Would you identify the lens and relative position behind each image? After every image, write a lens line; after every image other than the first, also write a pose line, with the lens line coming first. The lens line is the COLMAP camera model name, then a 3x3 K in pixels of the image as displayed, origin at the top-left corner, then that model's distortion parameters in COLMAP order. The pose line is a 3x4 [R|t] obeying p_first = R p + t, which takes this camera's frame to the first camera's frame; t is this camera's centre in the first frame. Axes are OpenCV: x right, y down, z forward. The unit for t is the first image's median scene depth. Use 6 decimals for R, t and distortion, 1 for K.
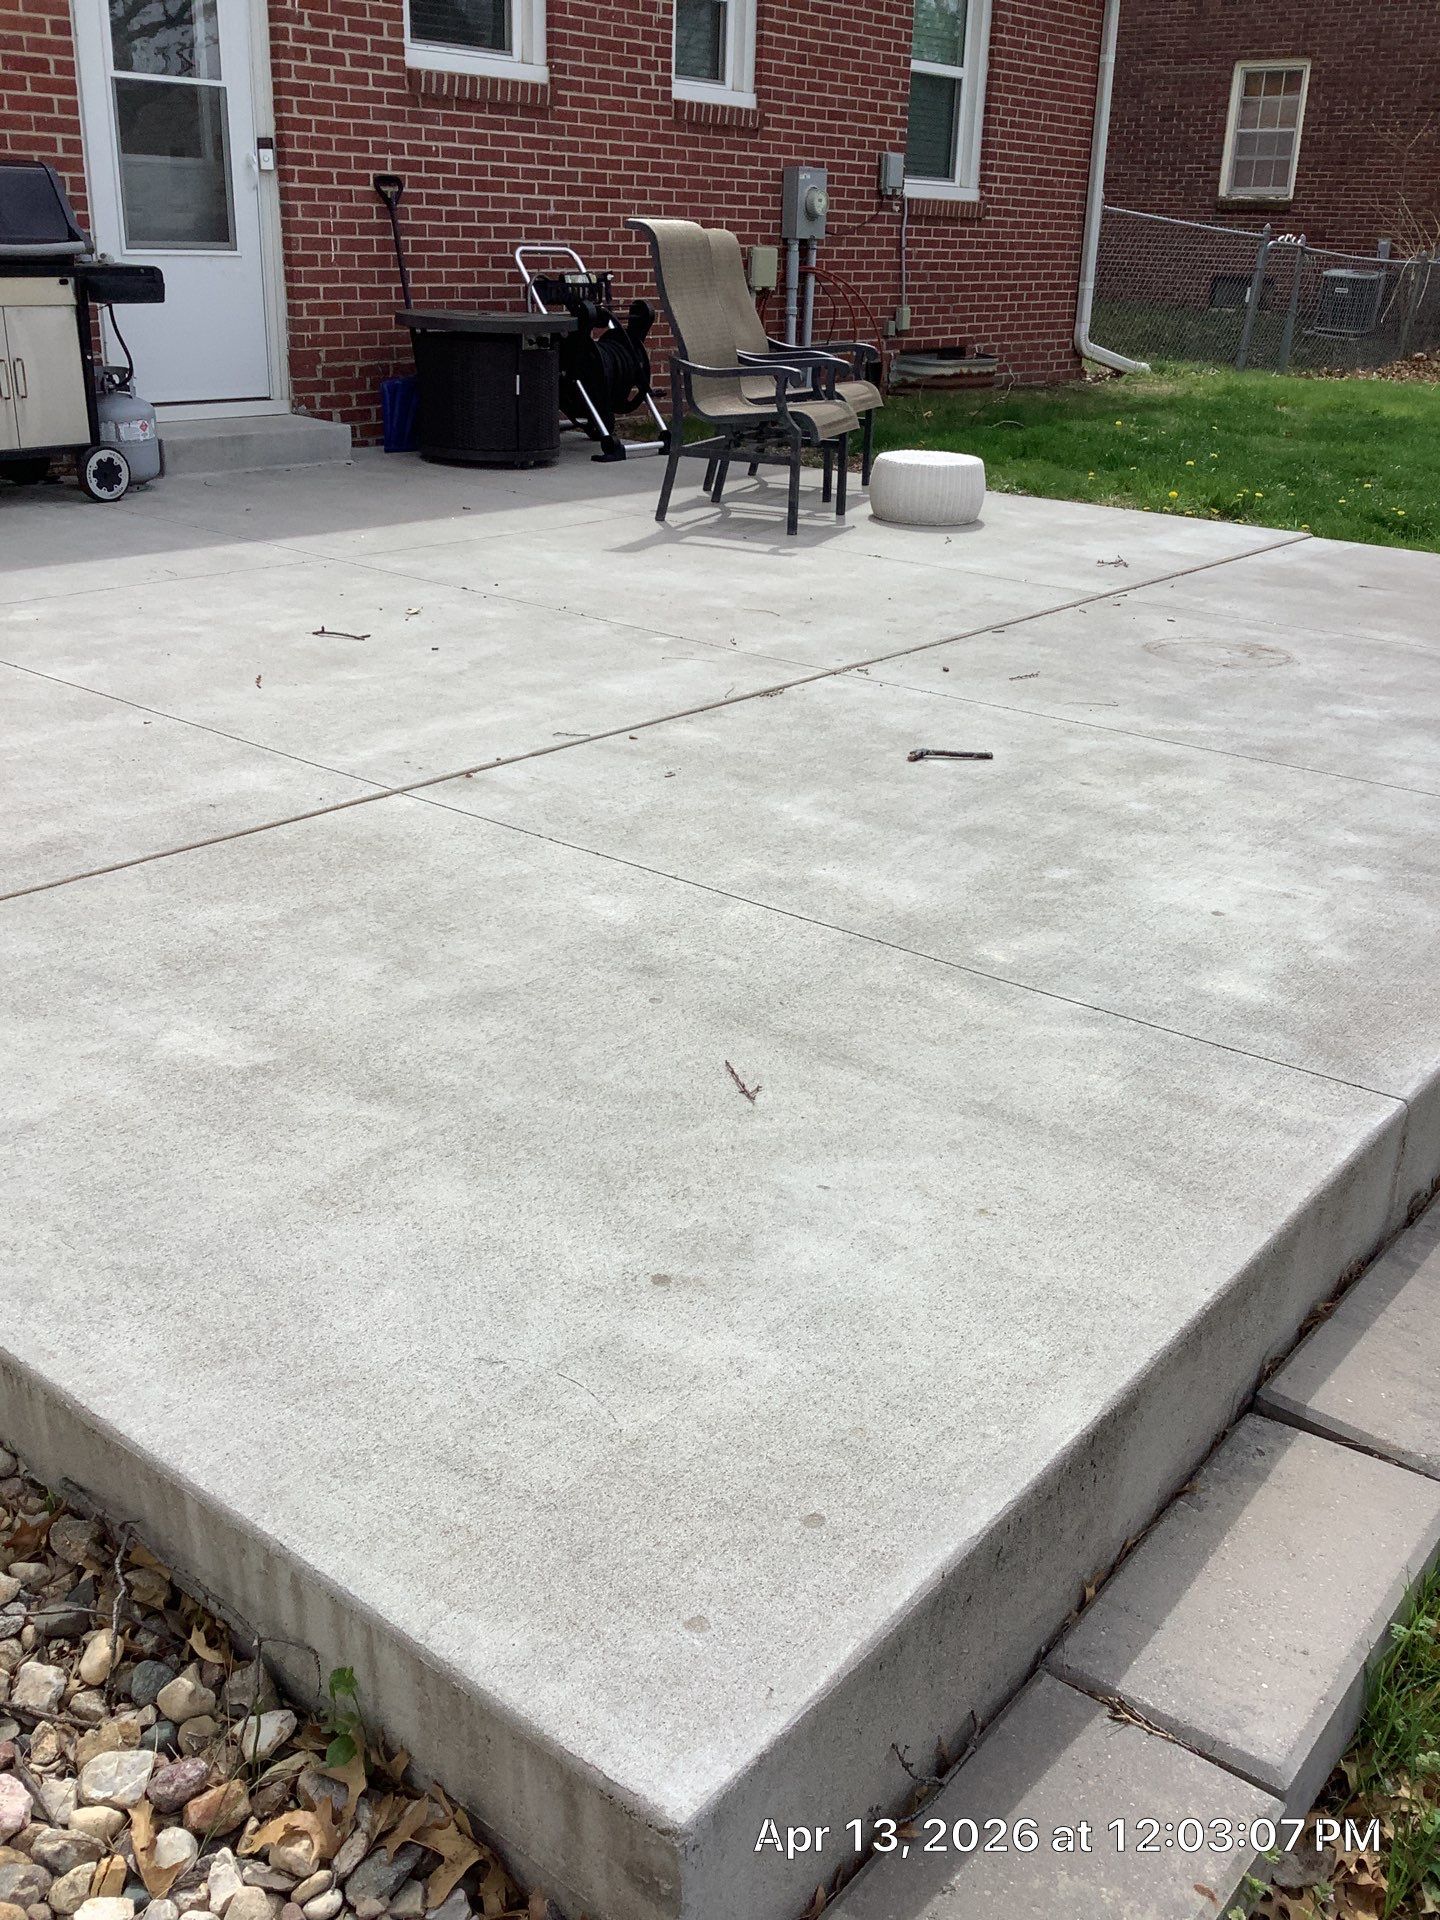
lens RADIAL K [[1748.3, 0, 725.9], [0, 1748.3, 957.2], [0, 0, 1]] dist [0.092782, -0.162873]
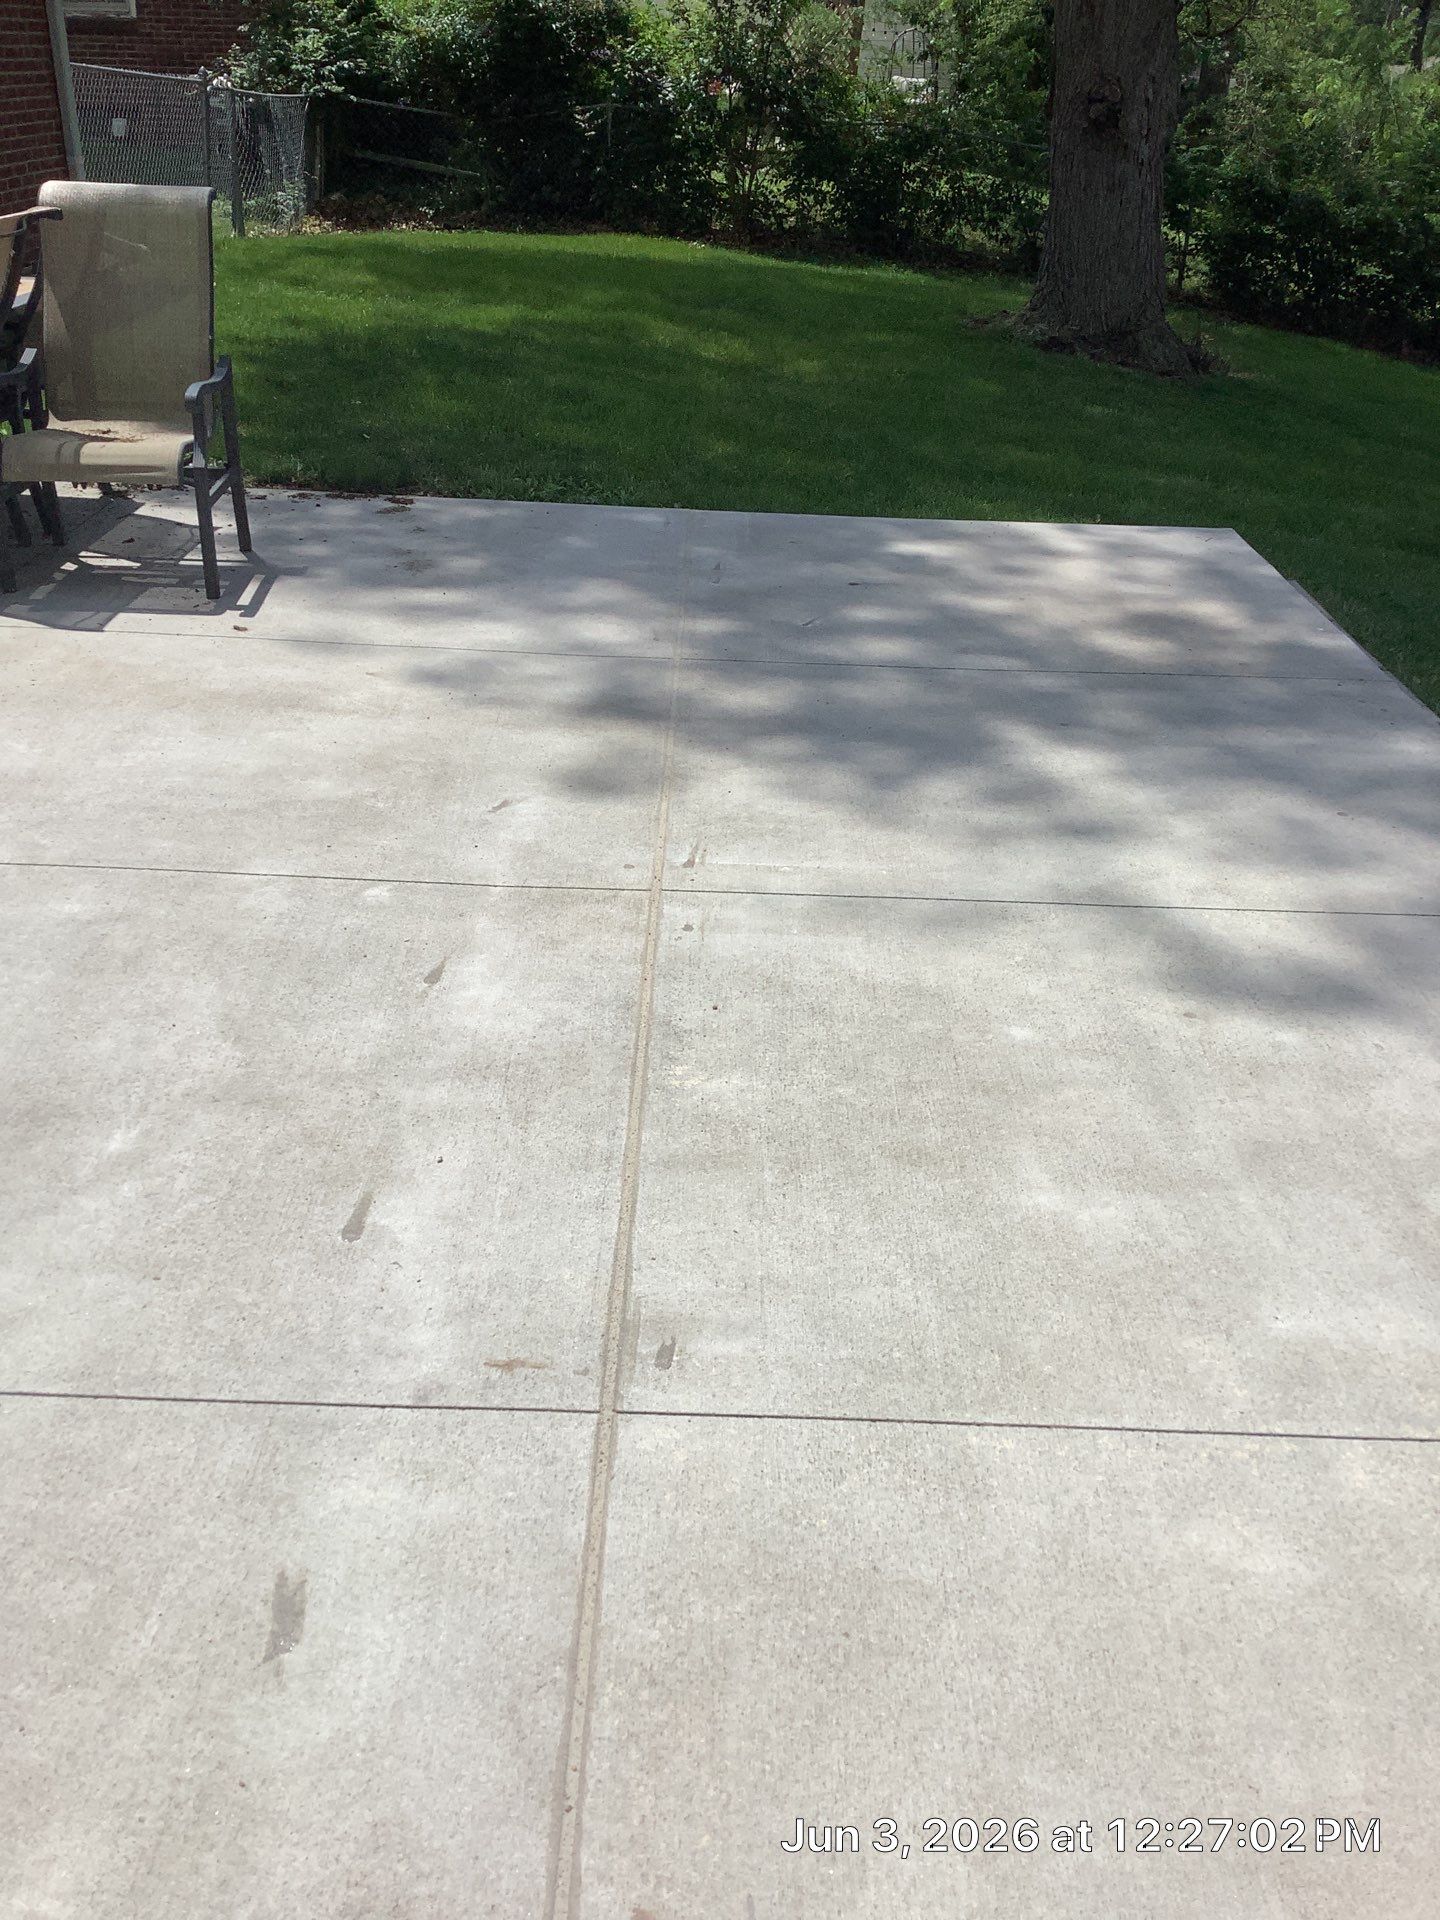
lens RADIAL K [[1739.5, 0, 728.4], [0, 1739.5, 935.7], [0, 0, 1]] dist [0.113417, -0.180715]
pose [[0.782977, -0.285186, 0.552826, -0.148268], [0.230027, 0.958460, 0.168648, -0.115846], [-0.577958, -0.004883, 0.816052, 0.158027]]
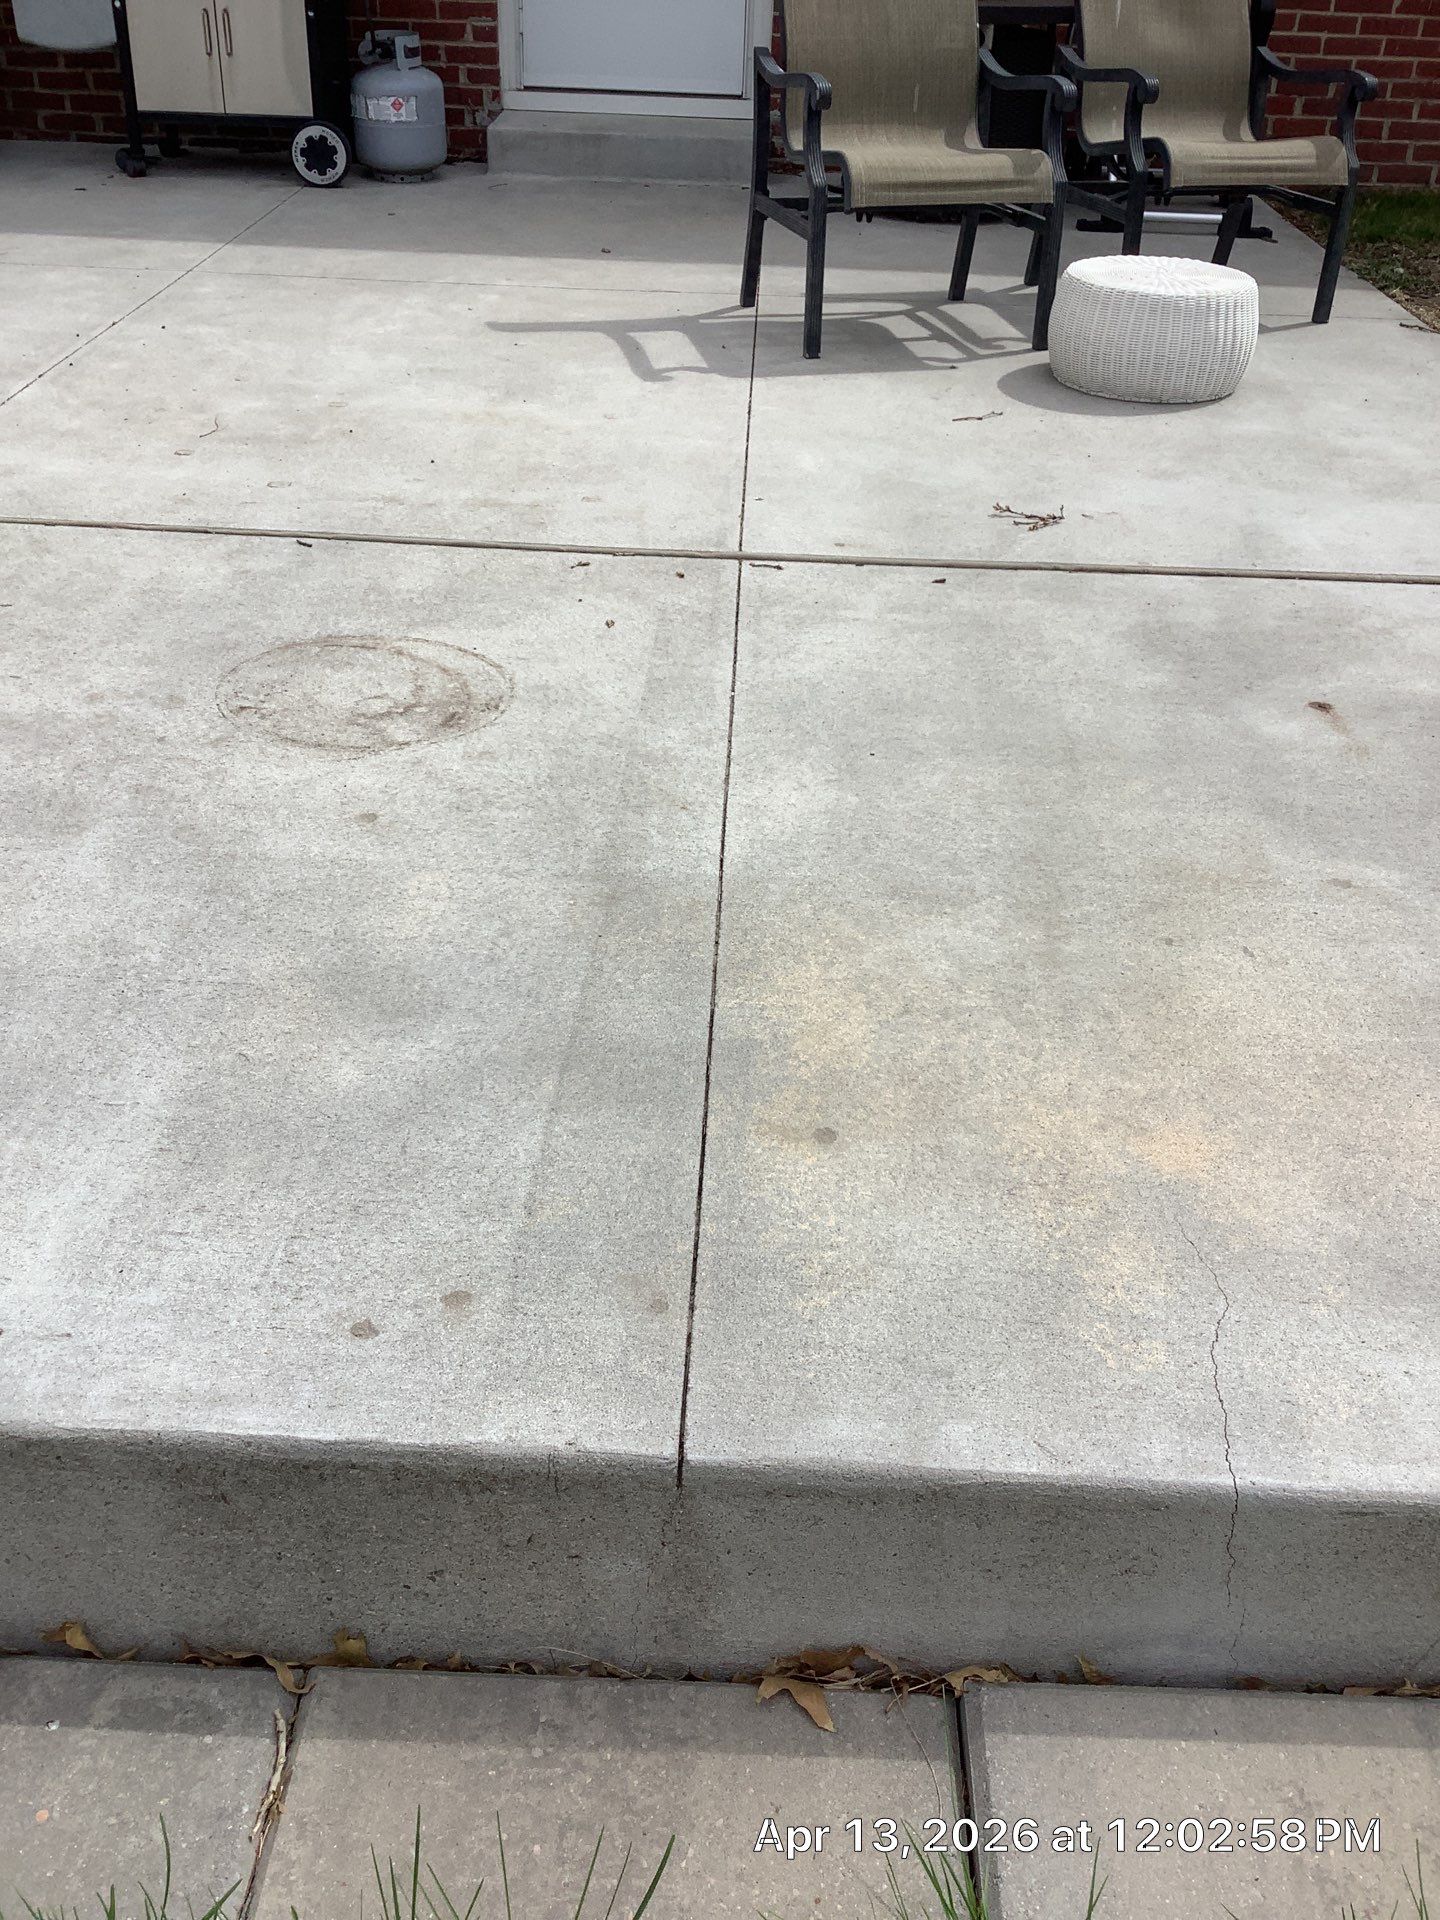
lens RADIAL K [[1737.5, 0, 720.0], [0, 1737.5, 960.0], [0, 0, 1]] dist [0.118786, -0.230168]
pose [[0.600349, 0.410177, -0.686539, 0.333218], [-0.318724, 0.910049, 0.265003, -0.125330], [0.733482, 0.059722, 0.677080, 0.351956]]
